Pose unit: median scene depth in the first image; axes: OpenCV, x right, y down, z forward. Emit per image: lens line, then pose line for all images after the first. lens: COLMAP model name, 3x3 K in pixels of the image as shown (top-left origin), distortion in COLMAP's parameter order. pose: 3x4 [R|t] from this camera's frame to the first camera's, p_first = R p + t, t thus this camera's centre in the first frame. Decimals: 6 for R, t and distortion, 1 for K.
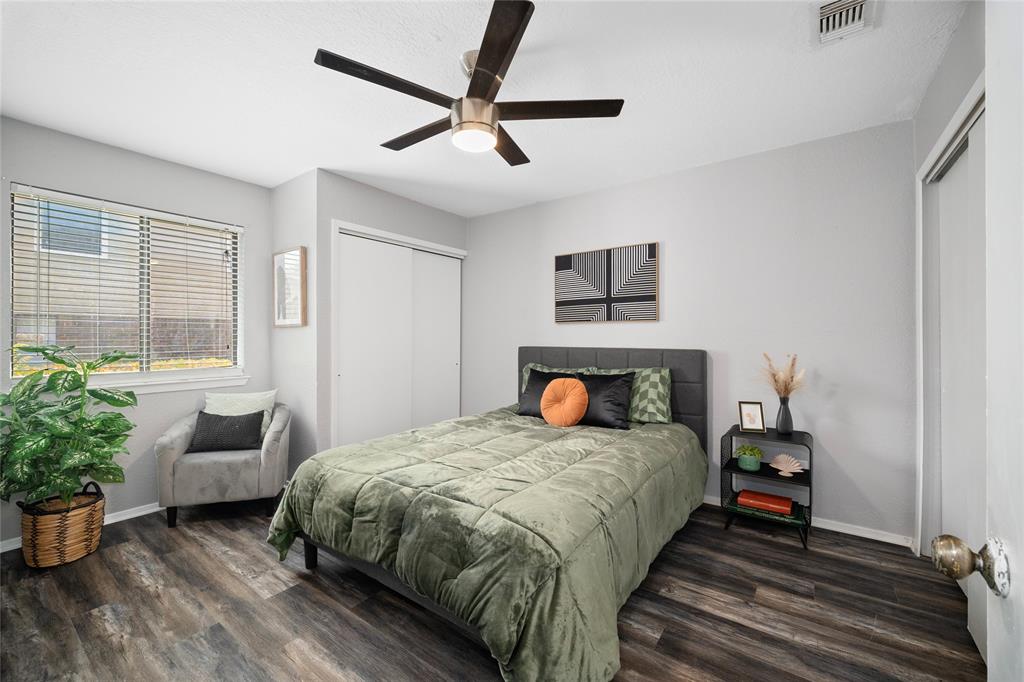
lens RADIAL K [[409.8, 0, 512.3], [0, 409.8, 347.3], [0, 0, 1]] dist [-0.001932, 0.000223]
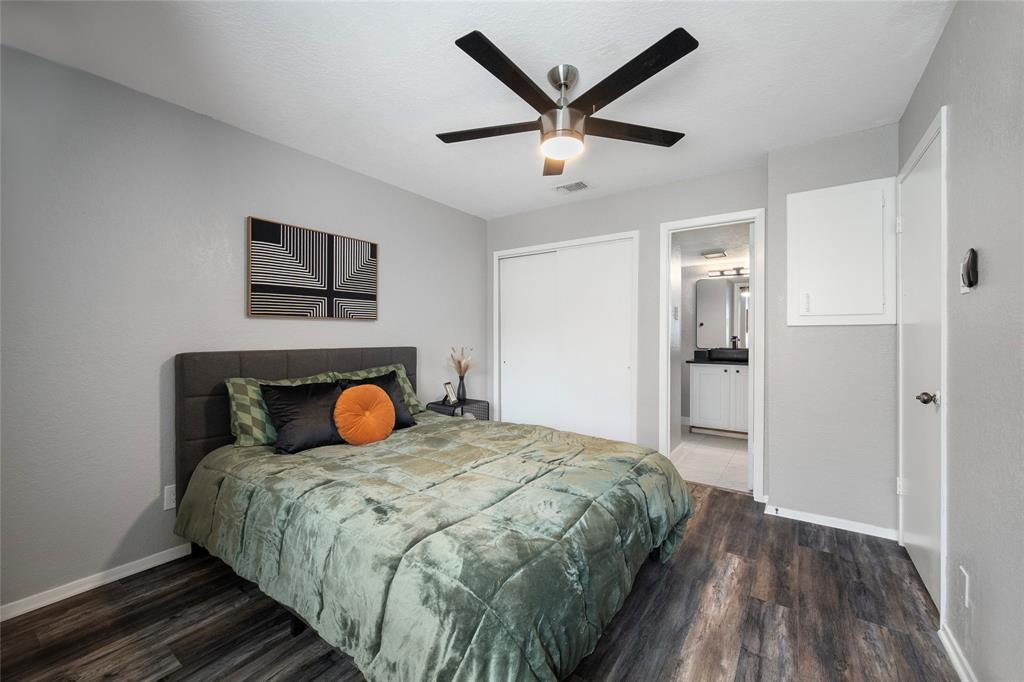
lens RADIAL K [[430.3, 0, 514.6], [0, 430.3, 346.9], [0, 0, 1]] dist [-0.000444, 0.000049]
pose [[-0.044433, -0.018479, 0.998841, -0.686535], [0.038393, 0.999059, 0.020191, -0.006520], [-0.998274, 0.039246, -0.043682, 0.660939]]
